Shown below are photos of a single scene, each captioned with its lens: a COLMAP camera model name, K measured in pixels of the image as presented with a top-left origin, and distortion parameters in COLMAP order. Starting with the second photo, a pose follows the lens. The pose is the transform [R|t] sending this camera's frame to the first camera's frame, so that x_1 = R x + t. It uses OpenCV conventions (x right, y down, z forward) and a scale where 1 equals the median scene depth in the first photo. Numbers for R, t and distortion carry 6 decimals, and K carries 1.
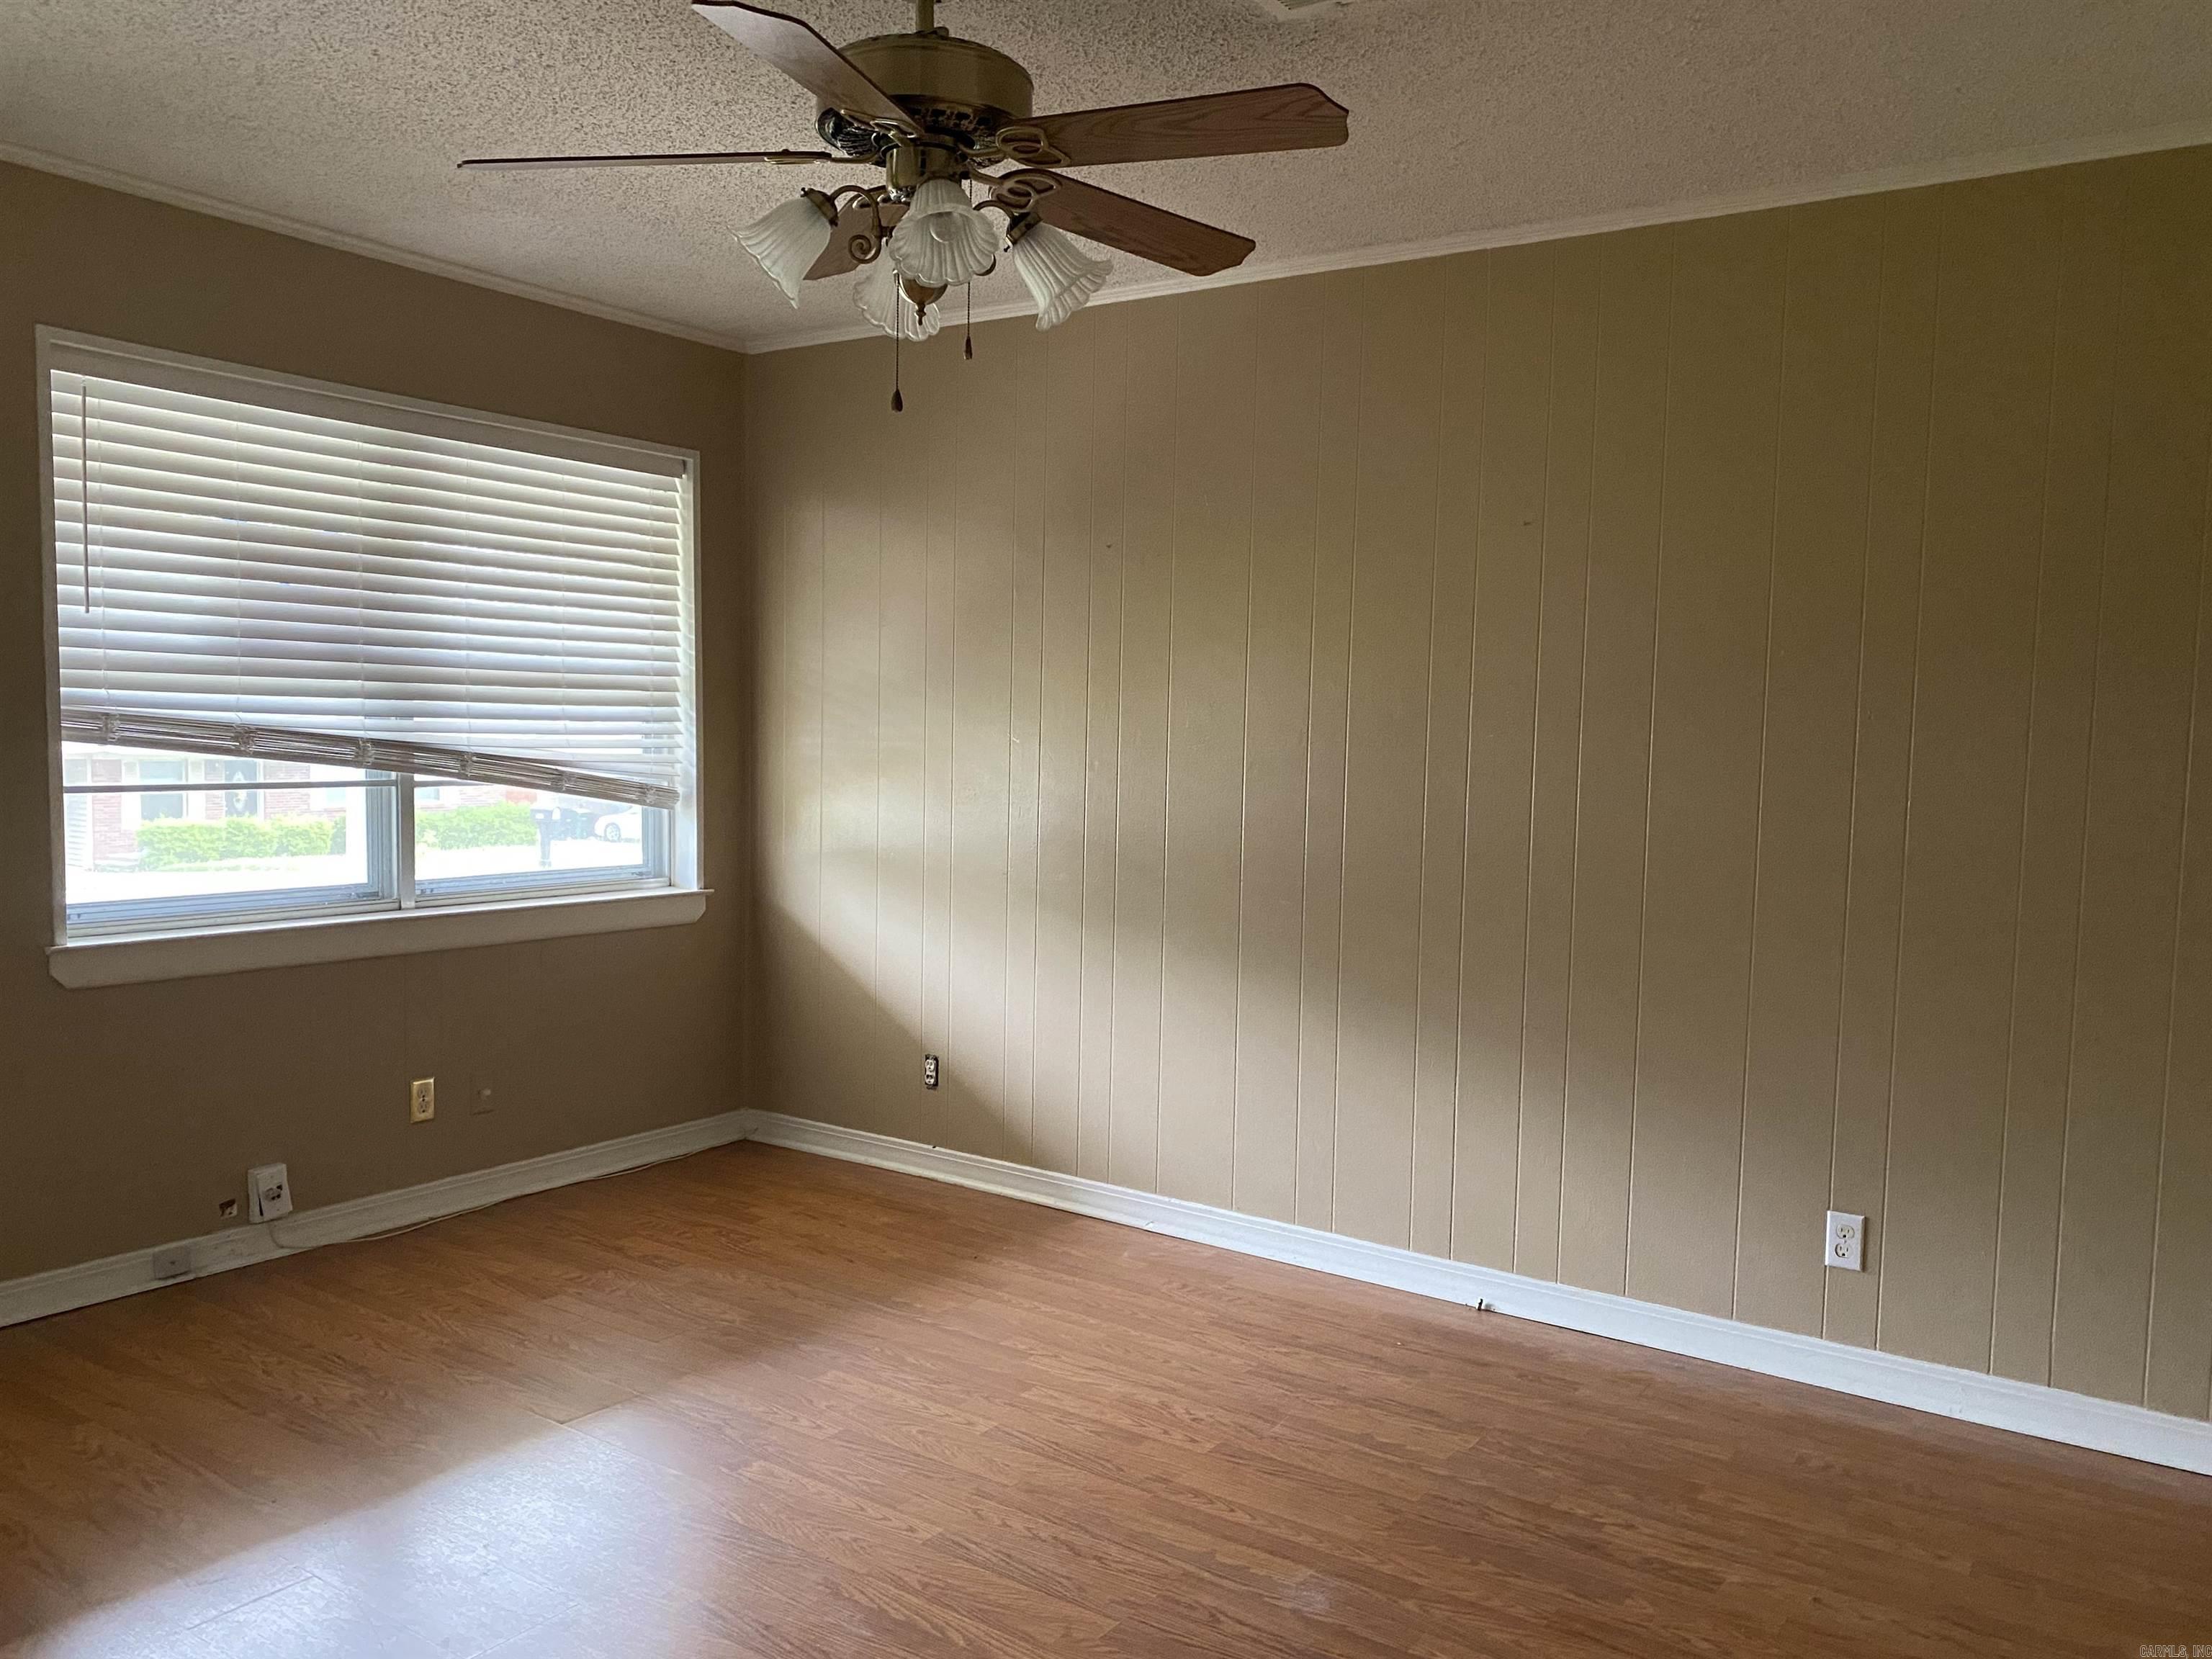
lens RADIAL K [[1695.1, 0, 1110.5], [0, 1695.1, 821.6], [0, 0, 1]] dist [0.043335, -0.059231]
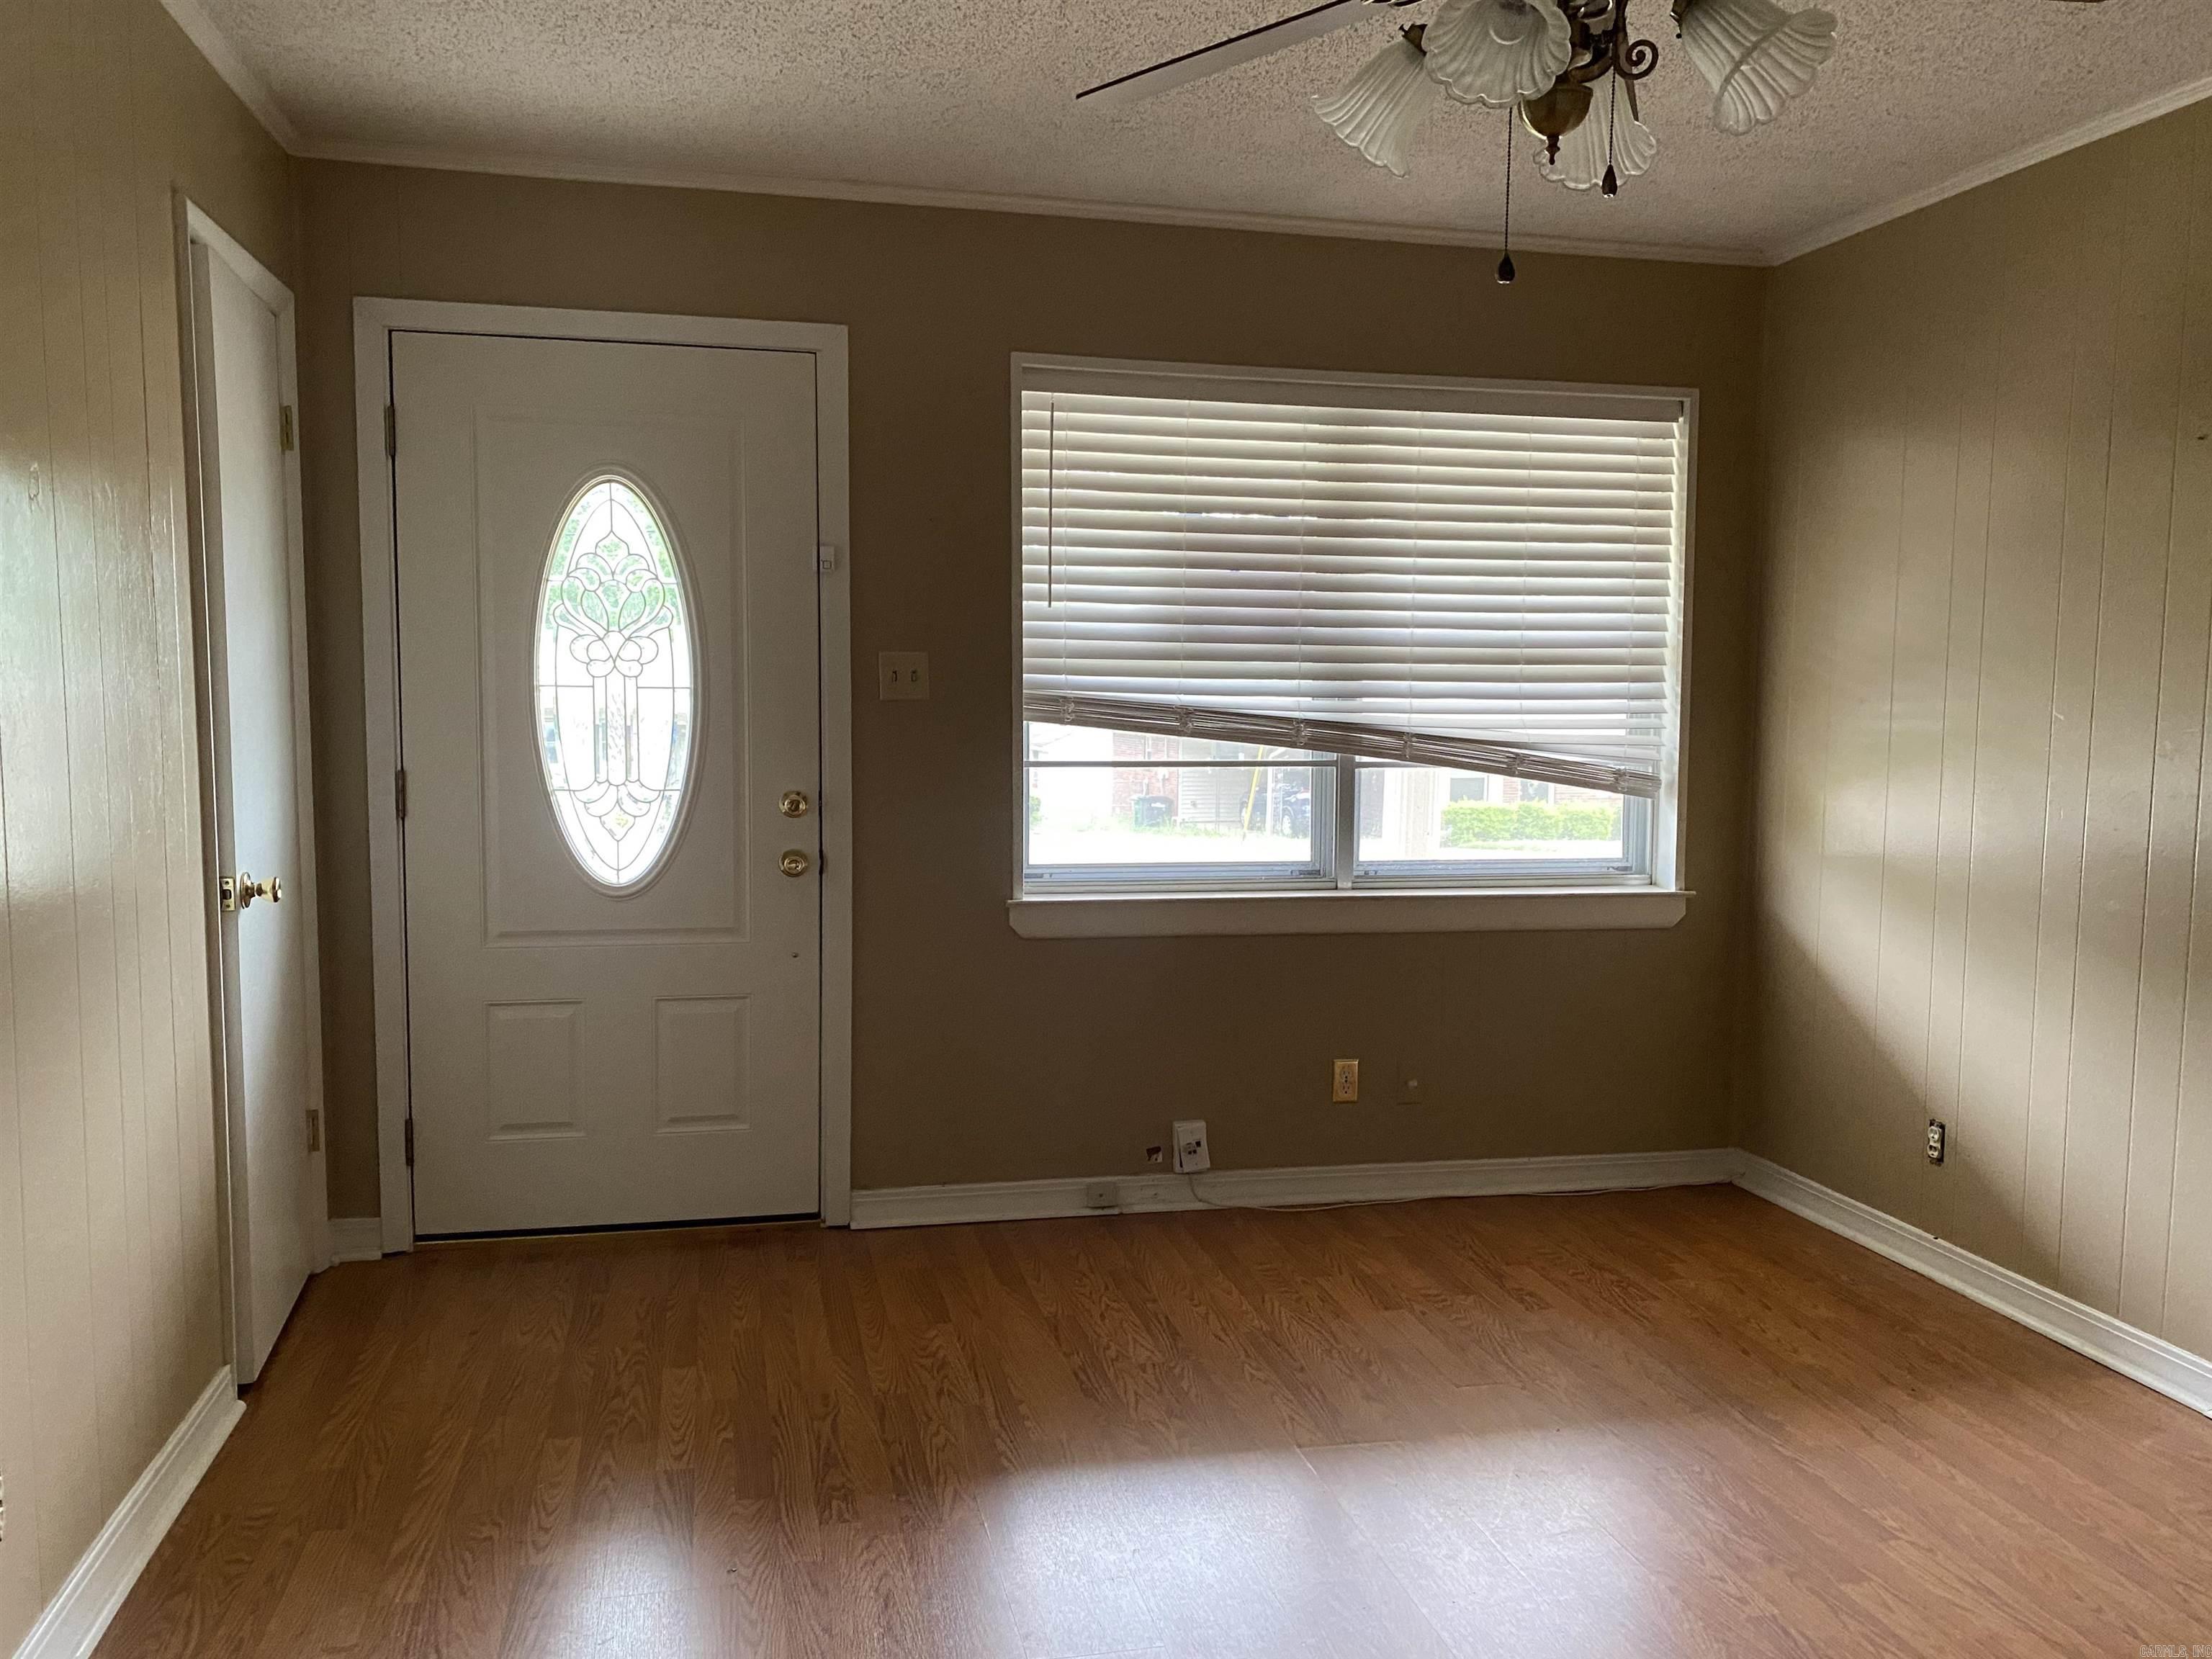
lens RADIAL K [[1695.1, 0, 1098.3], [0, 1695.1, 840.9], [0, 0, 1]] dist [0.043335, -0.059231]
pose [[0.724463, 0.045199, -0.687831, 0.167700], [-0.033988, 0.998976, 0.029847, -0.002119], [0.688476, 0.001755, 0.725257, 0.179629]]
